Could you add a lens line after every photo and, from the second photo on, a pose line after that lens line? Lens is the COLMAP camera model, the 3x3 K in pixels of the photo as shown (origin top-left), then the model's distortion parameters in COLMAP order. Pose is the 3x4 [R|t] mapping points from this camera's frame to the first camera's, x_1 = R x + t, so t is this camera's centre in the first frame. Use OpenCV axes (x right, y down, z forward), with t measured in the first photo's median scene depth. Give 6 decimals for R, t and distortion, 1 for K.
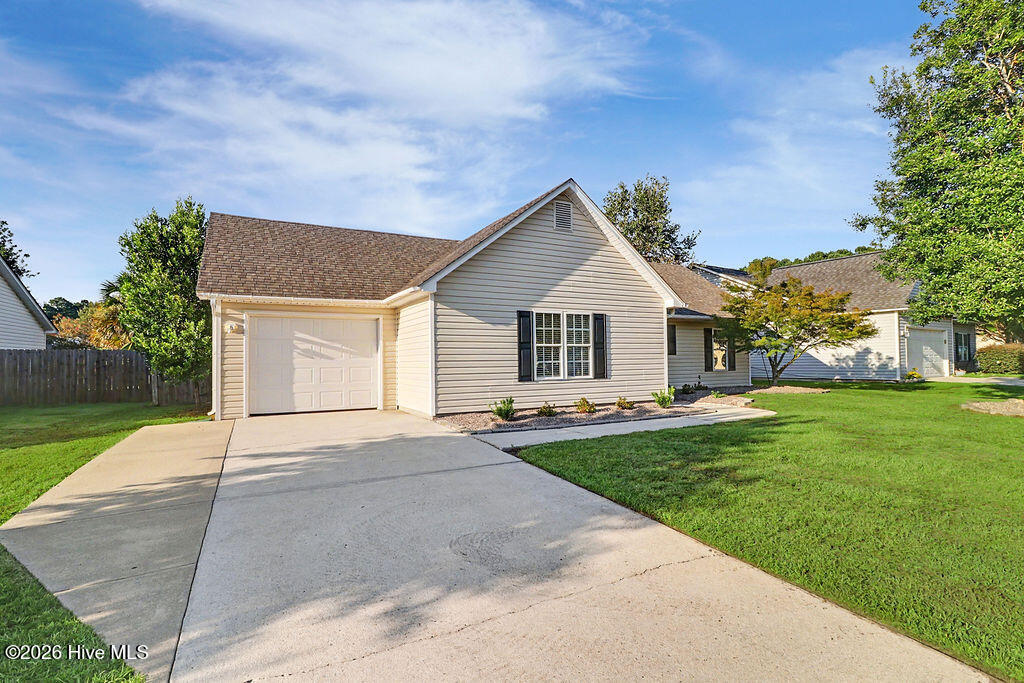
lens RADIAL K [[482.2, 0, 509.9], [0, 482.2, 342.6], [0, 0, 1]] dist [-0.001836, 0.000155]
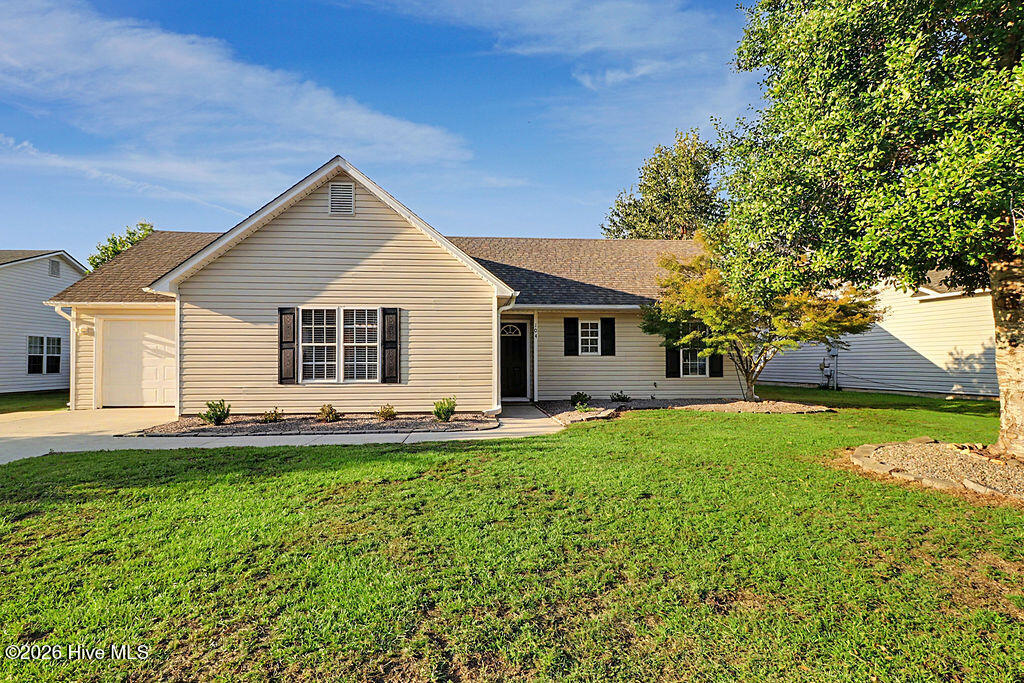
lens RADIAL K [[482.2, 0, 509.9], [0, 482.2, 342.6], [0, 0, 1]] dist [-0.001836, 0.000155]
pose [[0.928523, -0.005461, -0.371235, 0.740896], [0.008921, 0.999931, 0.007603, -0.001857], [0.371168, -0.010372, 0.928508, 0.289156]]
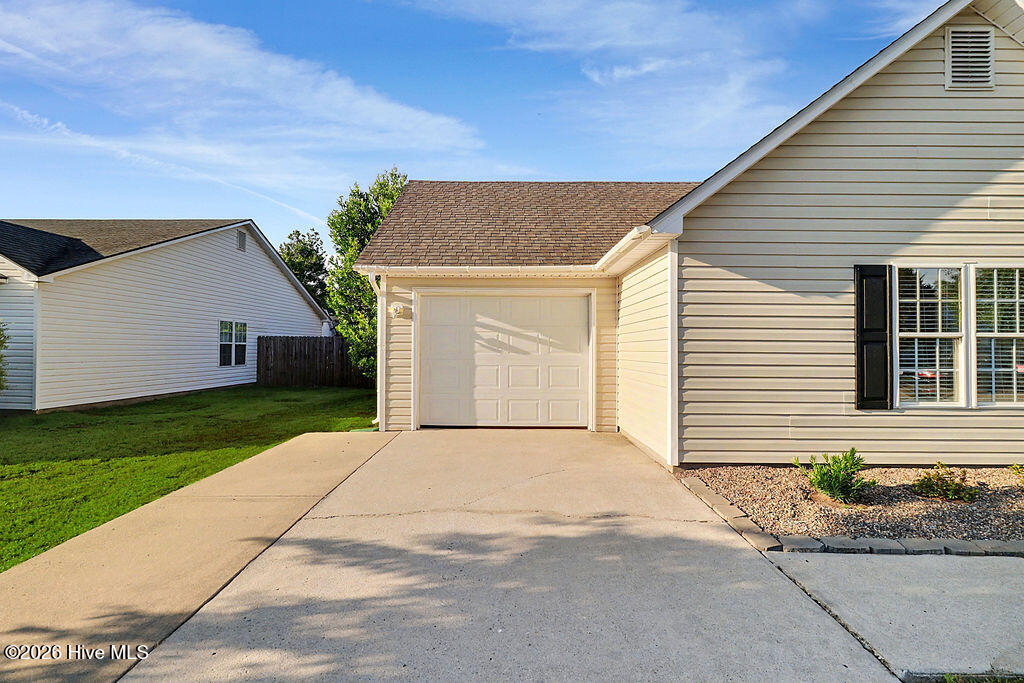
lens RADIAL K [[482.2, 0, 509.9], [0, 482.2, 342.6], [0, 0, 1]] dist [-0.001836, 0.000155]
pose [[0.883461, 0.010929, -0.468378, -0.061630], [0.002776, 0.999588, 0.028559, -0.002056], [0.468497, -0.026531, 0.883067, 0.383244]]
